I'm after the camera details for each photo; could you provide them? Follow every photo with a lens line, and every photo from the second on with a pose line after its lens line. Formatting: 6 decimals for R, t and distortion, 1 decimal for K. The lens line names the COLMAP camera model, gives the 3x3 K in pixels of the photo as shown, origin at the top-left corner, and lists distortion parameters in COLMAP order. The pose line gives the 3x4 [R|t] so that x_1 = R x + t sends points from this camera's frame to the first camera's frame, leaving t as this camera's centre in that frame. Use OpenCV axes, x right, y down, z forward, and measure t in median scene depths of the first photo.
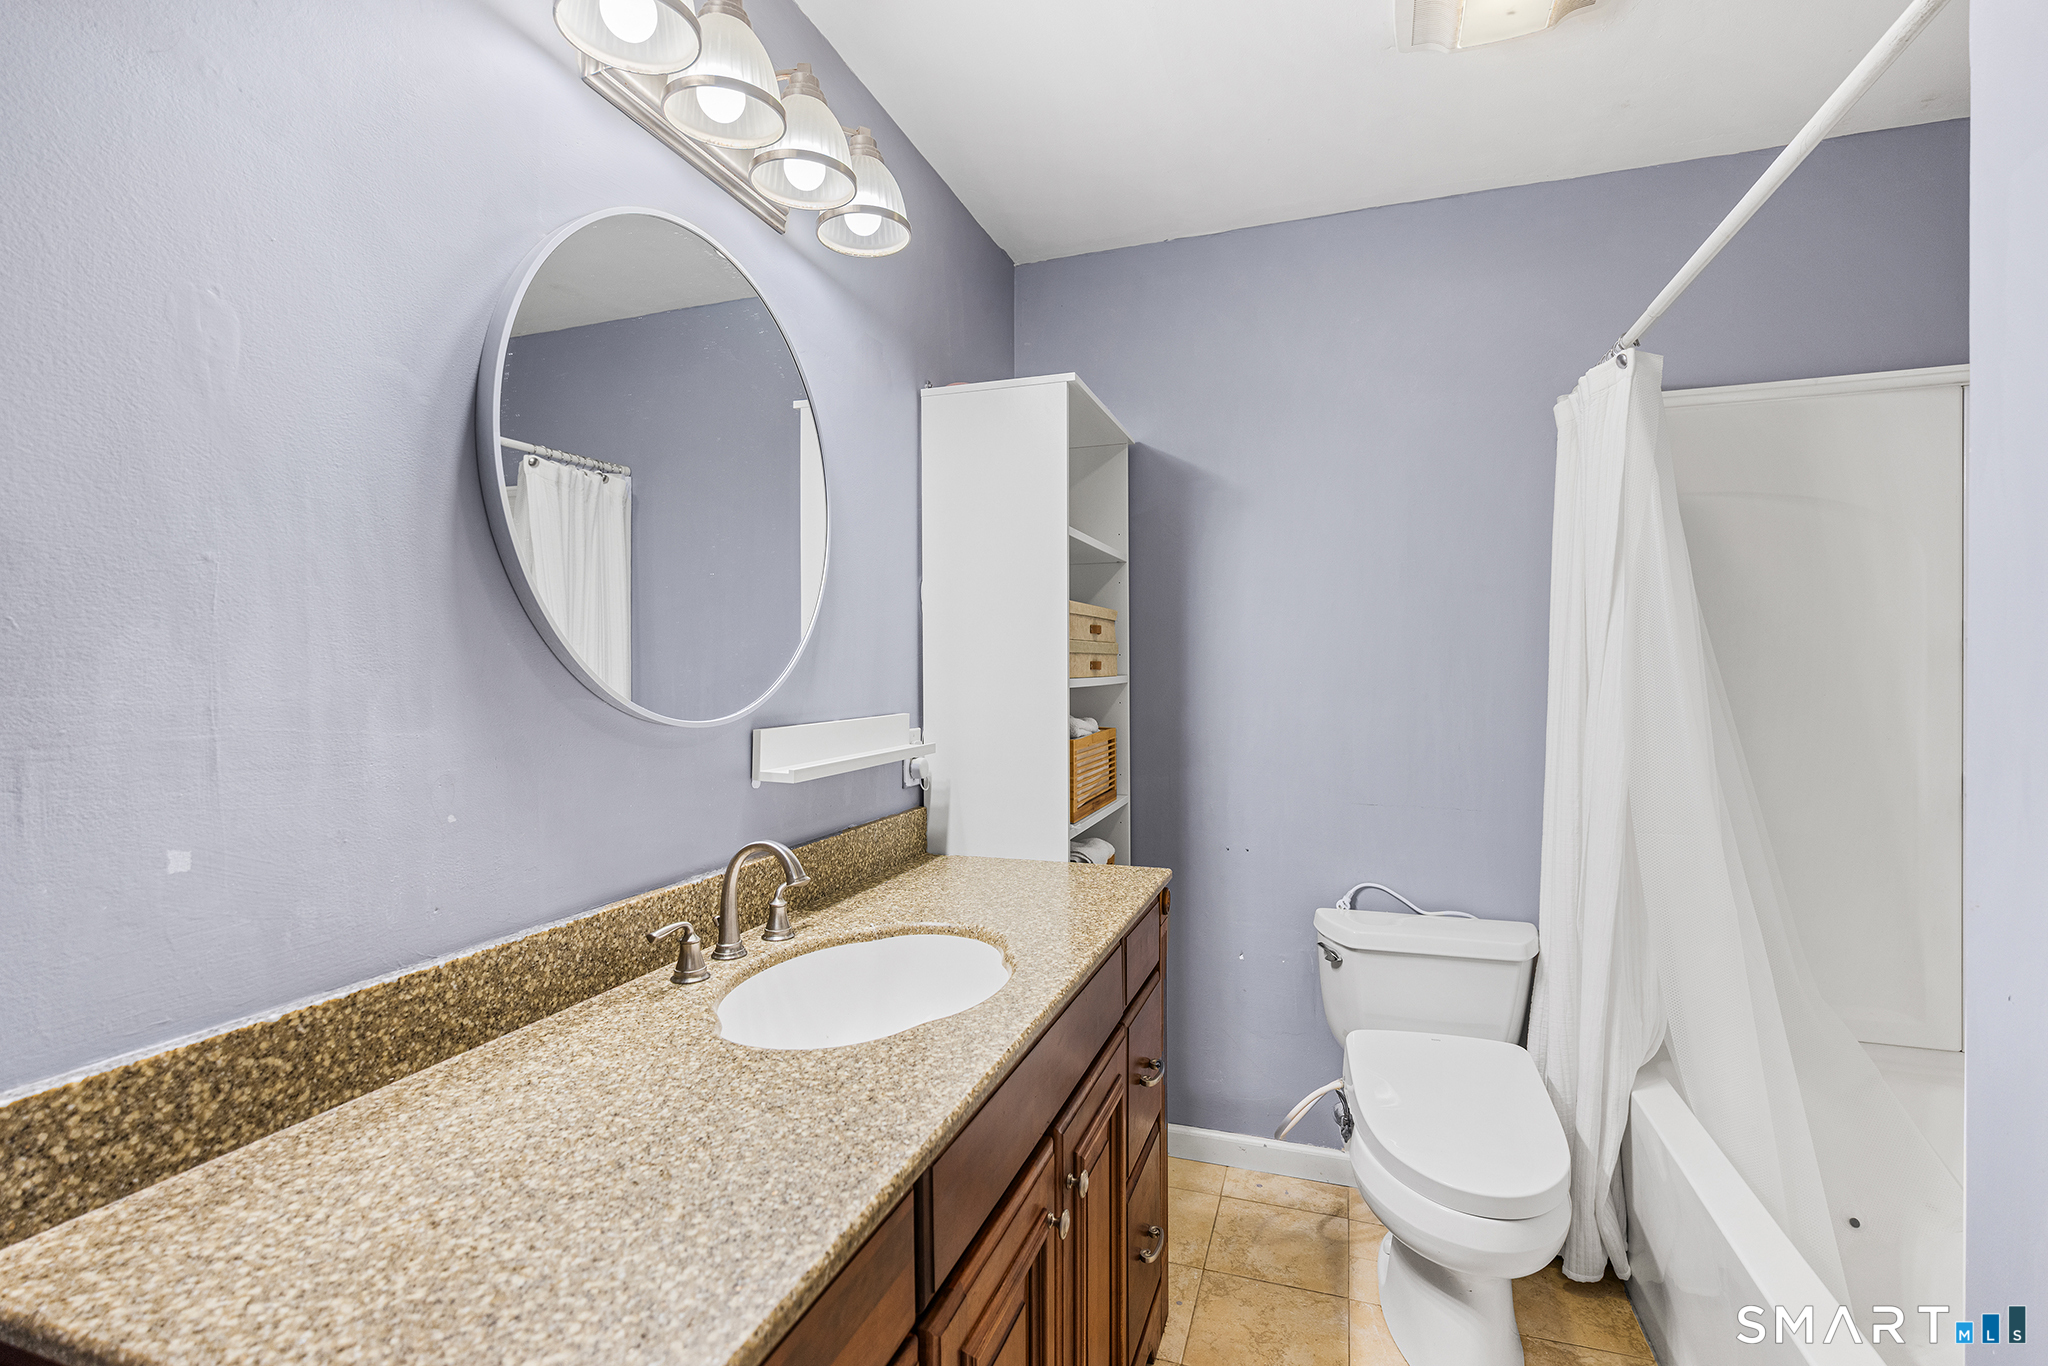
lens RADIAL K [[909.9, 0, 1024.0], [0, 909.9, 683.0], [0, 0, 1]] dist [0.001373, -0.010700]
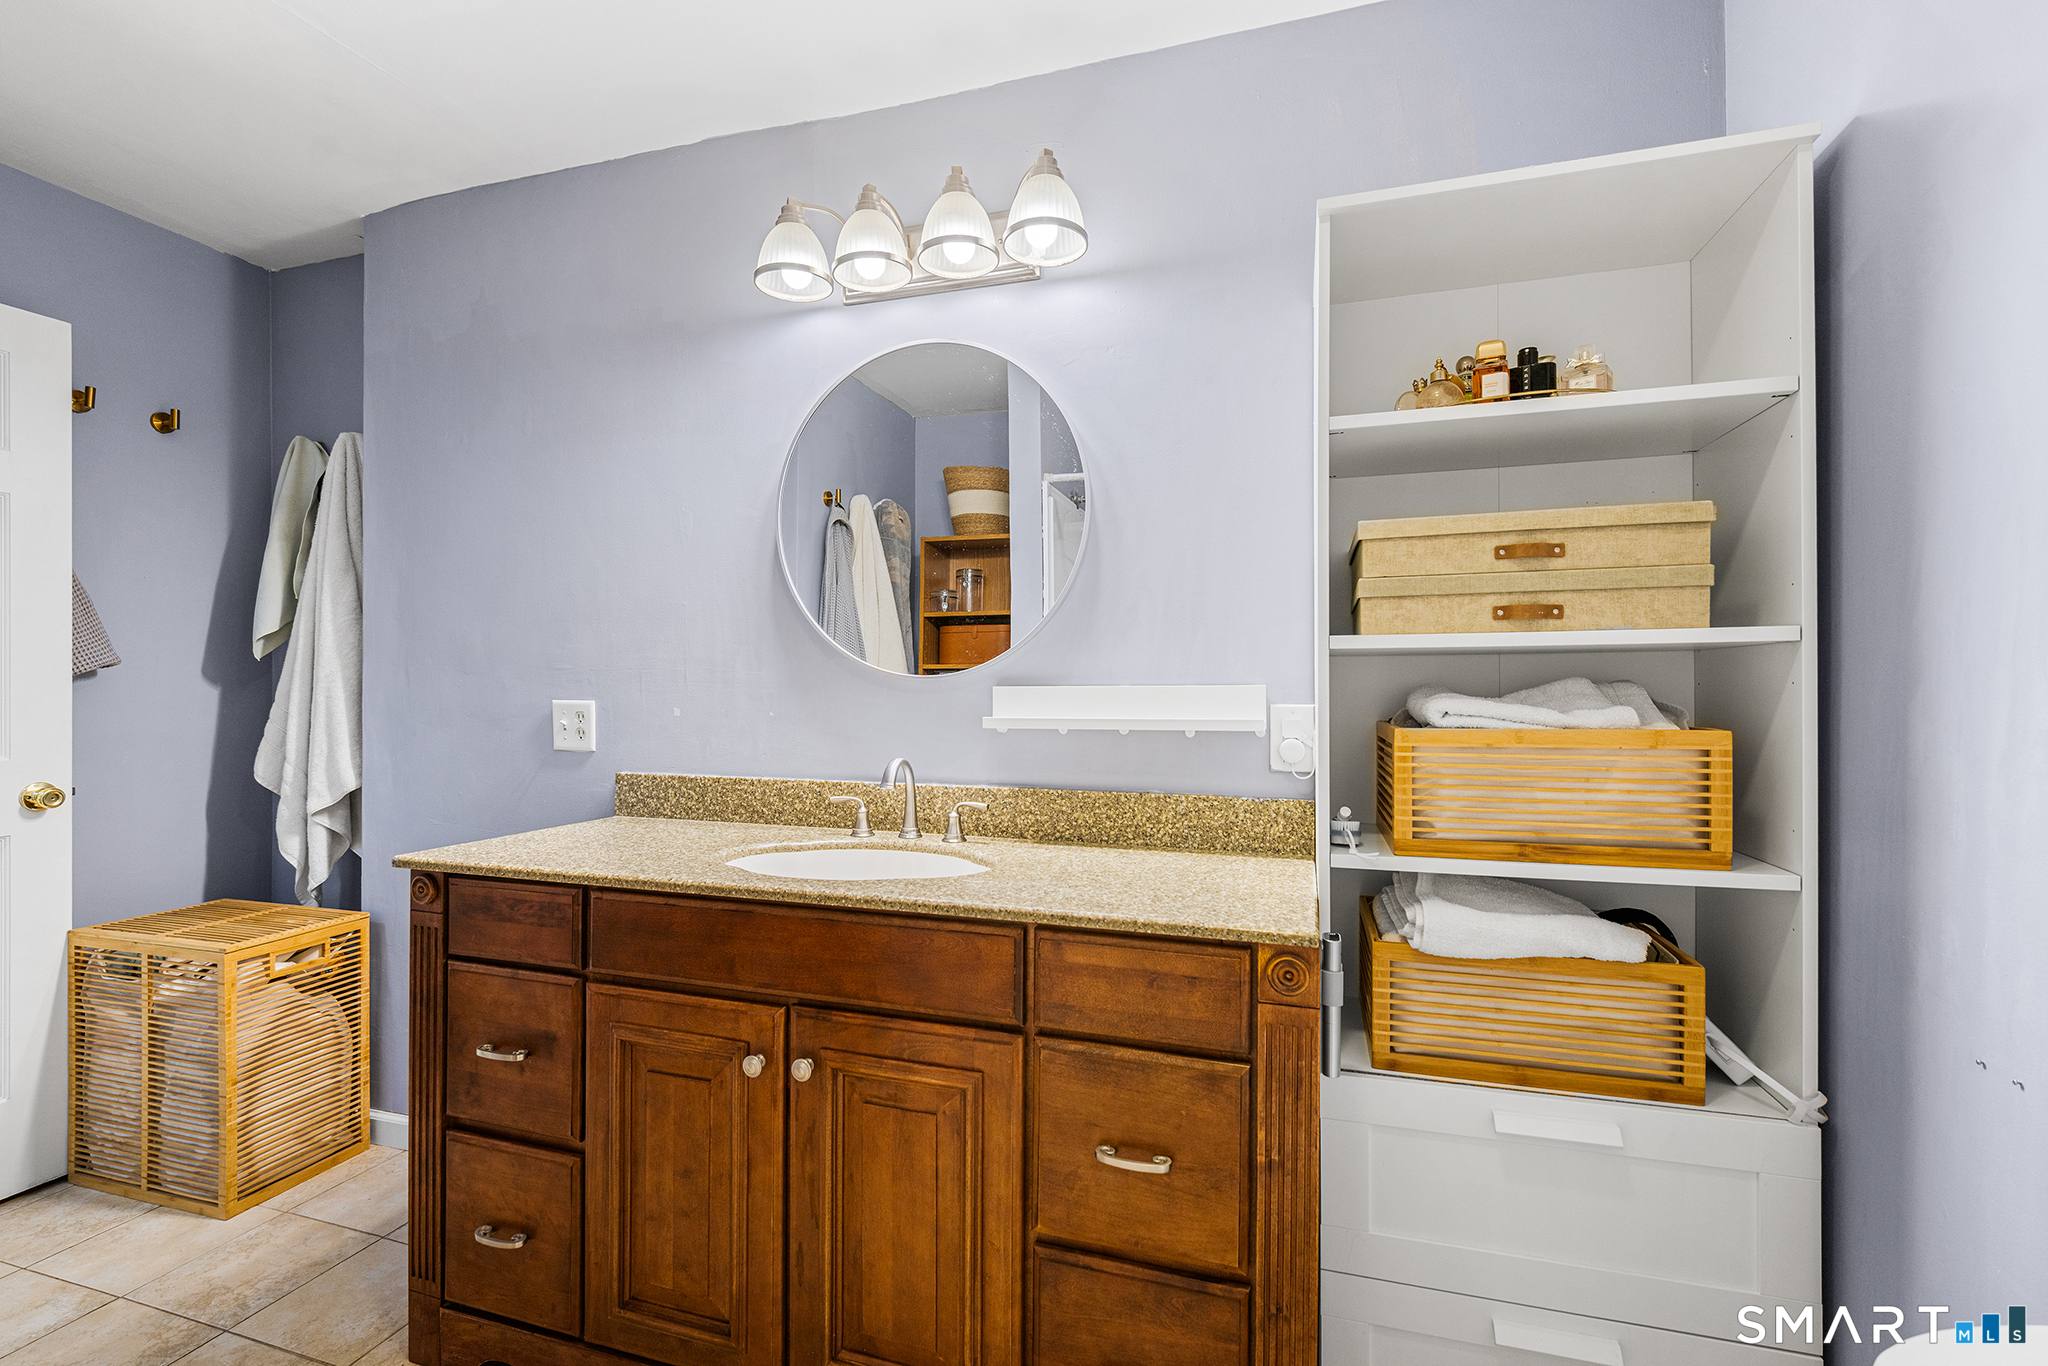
lens RADIAL K [[909.9, 0, 1024.0], [0, 909.9, 683.0], [0, 0, 1]] dist [0.001373, -0.010700]
pose [[0.039604, 0.003989, -0.999208, 1.501959], [-0.009733, 0.999946, 0.003606, 0.064487], [0.999168, 0.009583, 0.039640, 1.501168]]
